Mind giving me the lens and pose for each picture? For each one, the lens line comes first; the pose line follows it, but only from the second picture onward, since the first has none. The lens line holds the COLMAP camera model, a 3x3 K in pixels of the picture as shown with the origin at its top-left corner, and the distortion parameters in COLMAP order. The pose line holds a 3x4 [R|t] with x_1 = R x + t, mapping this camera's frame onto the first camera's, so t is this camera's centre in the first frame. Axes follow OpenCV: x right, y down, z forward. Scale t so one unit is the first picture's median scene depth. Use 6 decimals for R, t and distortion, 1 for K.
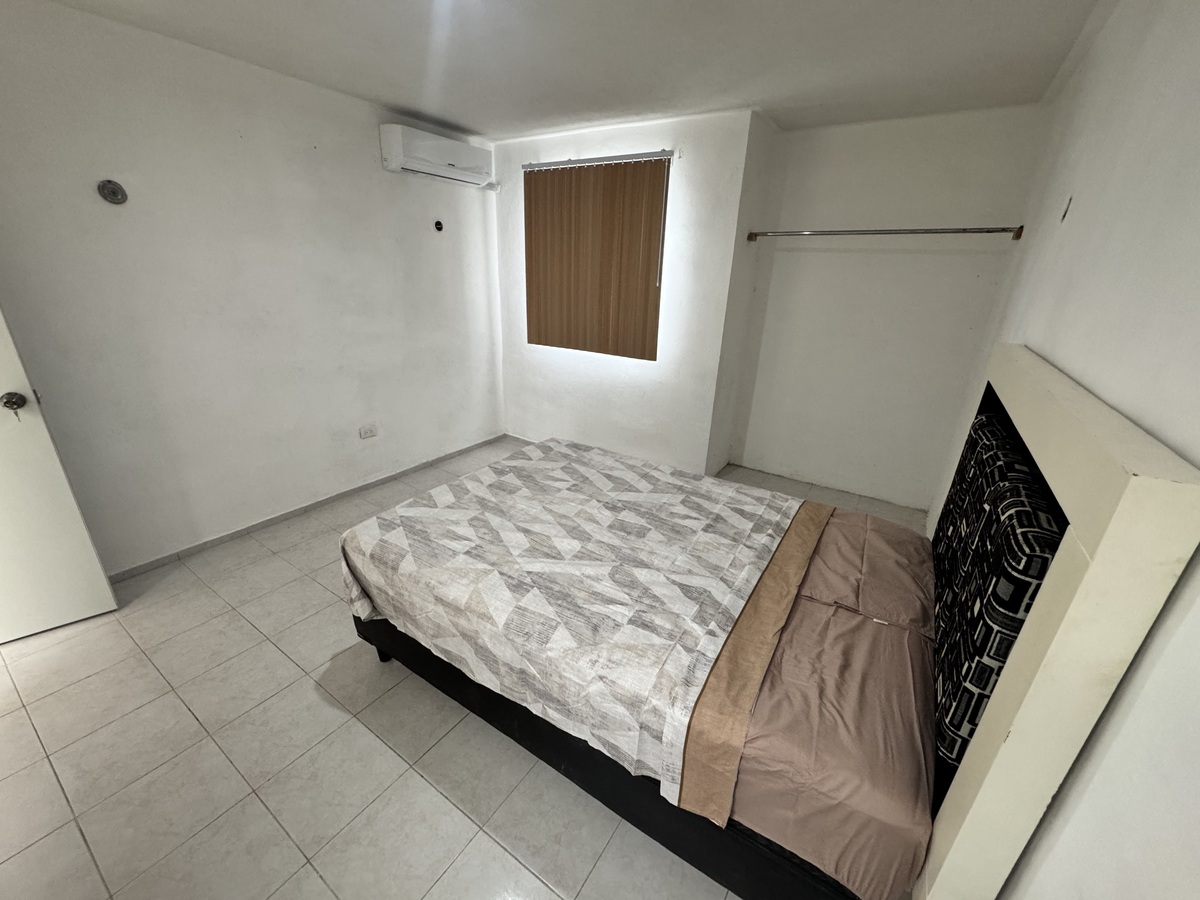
lens RADIAL K [[480.8, 0, 600.0], [0, 480.8, 450.0], [0, 0, 1]] dist [0.000633, 0.000432]
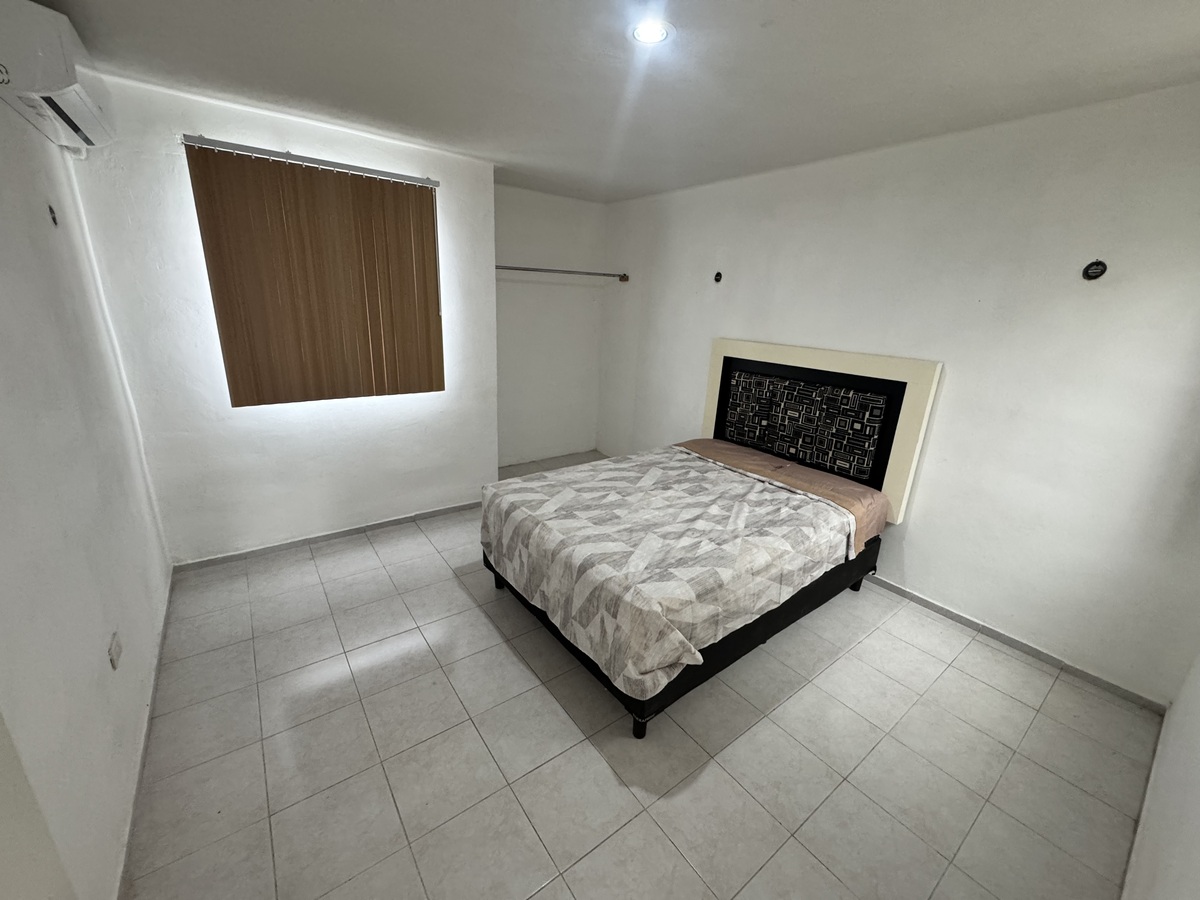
lens RADIAL K [[480.8, 0, 600.0], [0, 480.8, 450.0], [0, 0, 1]] dist [0.000633, 0.000432]
pose [[0.335421, -0.299302, 0.893259, -1.136301], [0.304896, 0.931645, 0.197674, -0.281414], [-0.891364, 0.206047, 0.403750, 0.584772]]
